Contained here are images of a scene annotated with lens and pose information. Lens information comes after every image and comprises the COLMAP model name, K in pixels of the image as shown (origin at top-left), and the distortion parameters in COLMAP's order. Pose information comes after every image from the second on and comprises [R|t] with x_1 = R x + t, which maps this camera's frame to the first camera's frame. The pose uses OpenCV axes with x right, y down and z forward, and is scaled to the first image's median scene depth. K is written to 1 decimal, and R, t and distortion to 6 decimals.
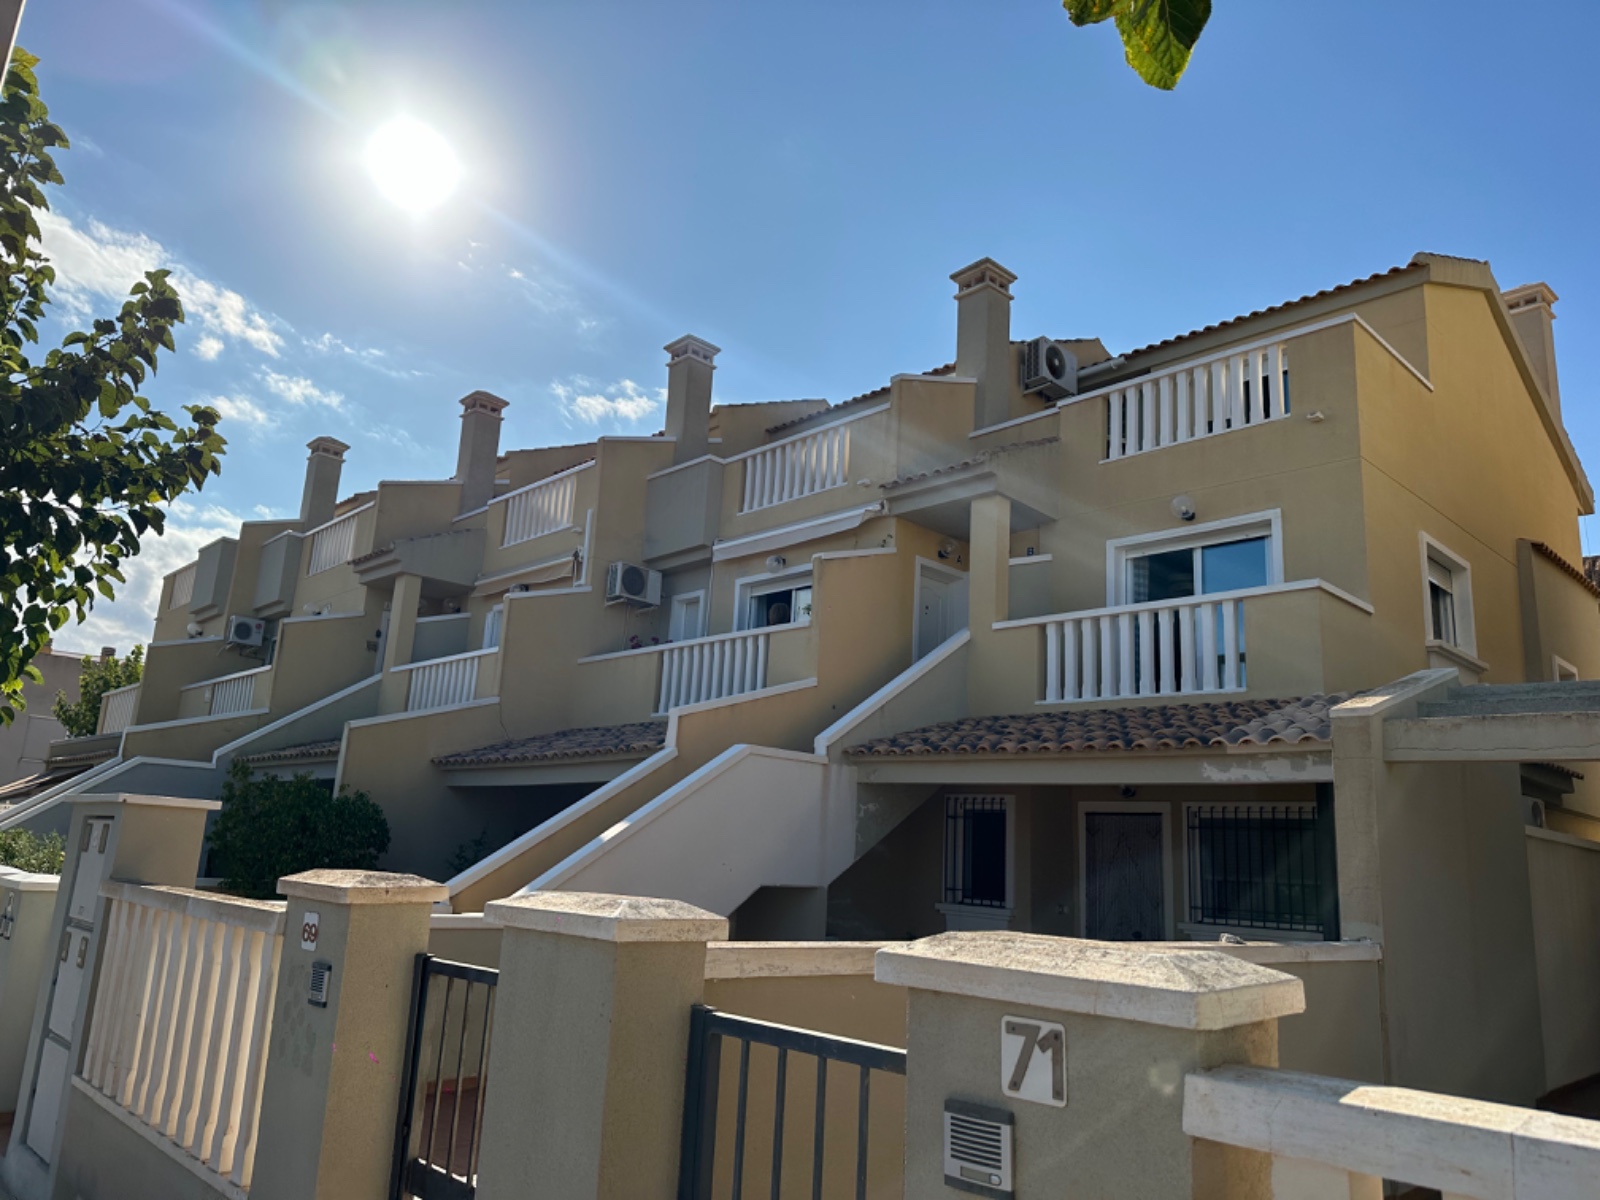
lens RADIAL K [[1097.0, 0, 797.4], [0, 1097.0, 615.0], [0, 0, 1]] dist [0.023153, -0.012727]
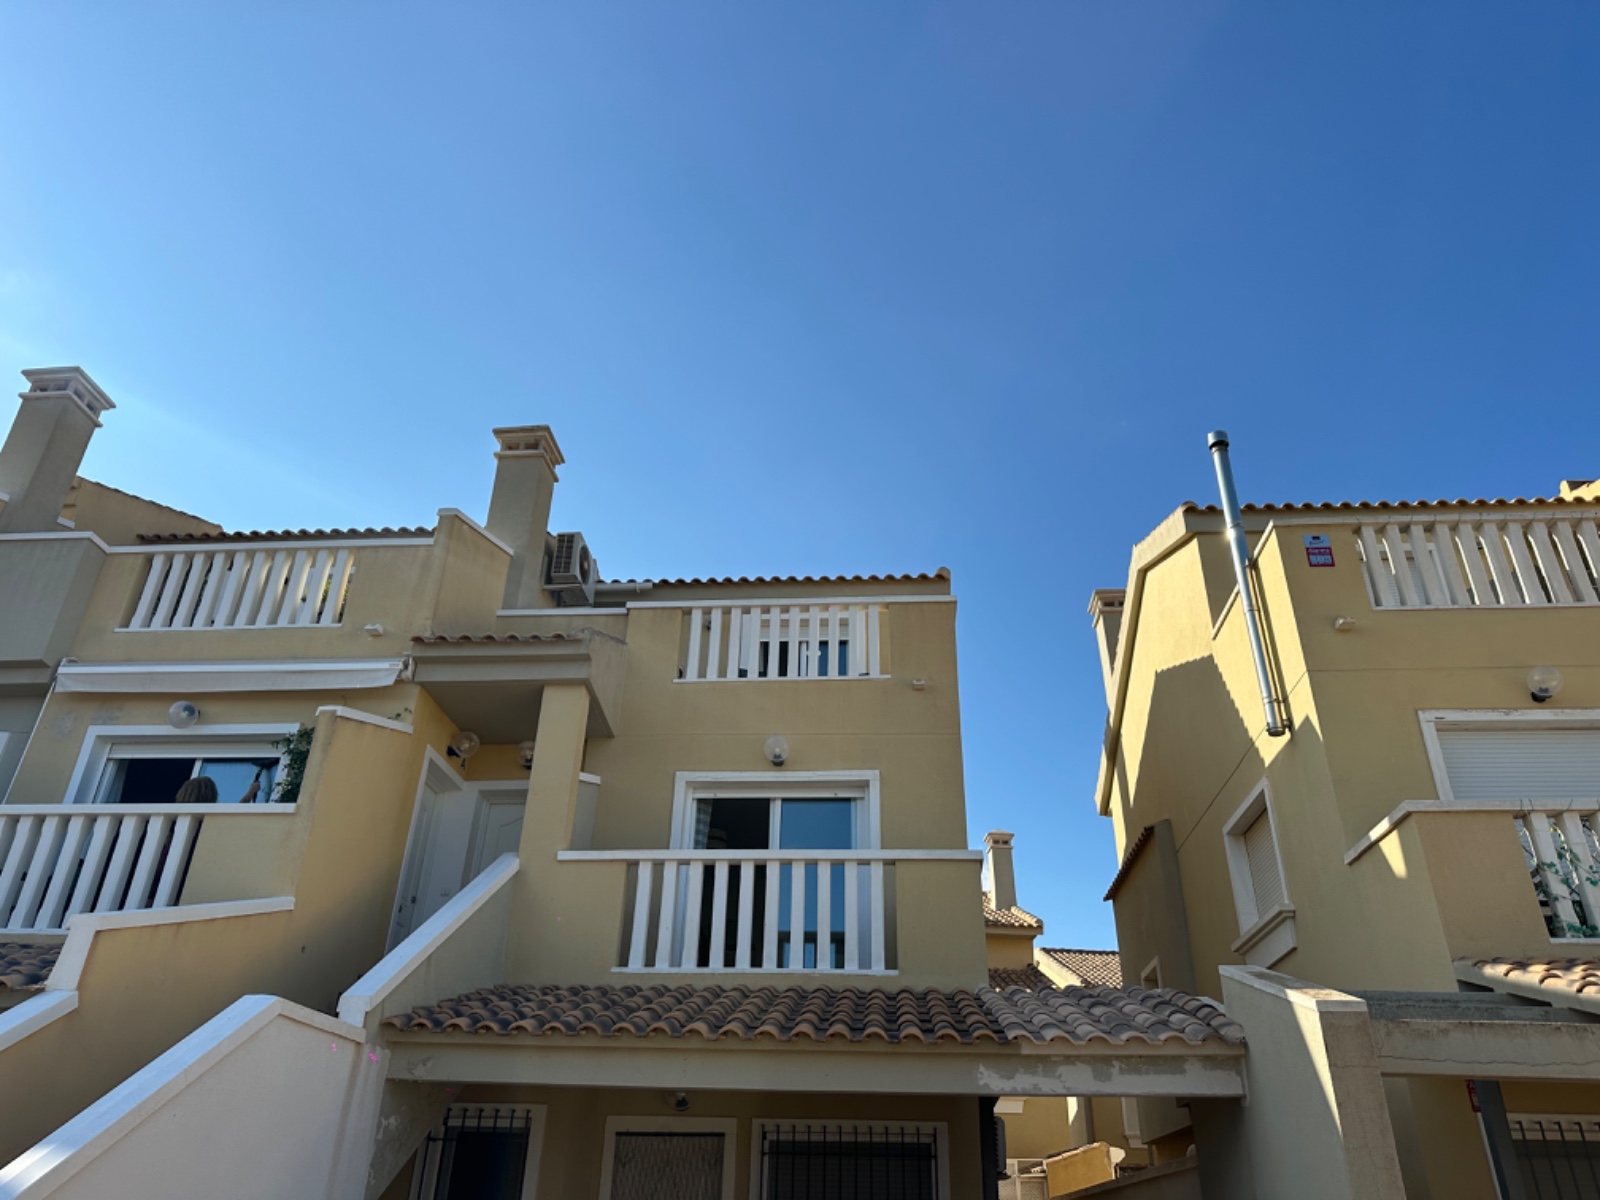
lens RADIAL K [[1097.0, 0, 803.6], [0, 1097.0, 585.4], [0, 0, 1]] dist [0.023153, -0.012727]
pose [[0.745192, 0.298700, 0.596211, -0.190806], [-0.124001, 0.940545, -0.316225, 0.052114], [-0.655220, 0.161717, 0.737926, 0.306579]]
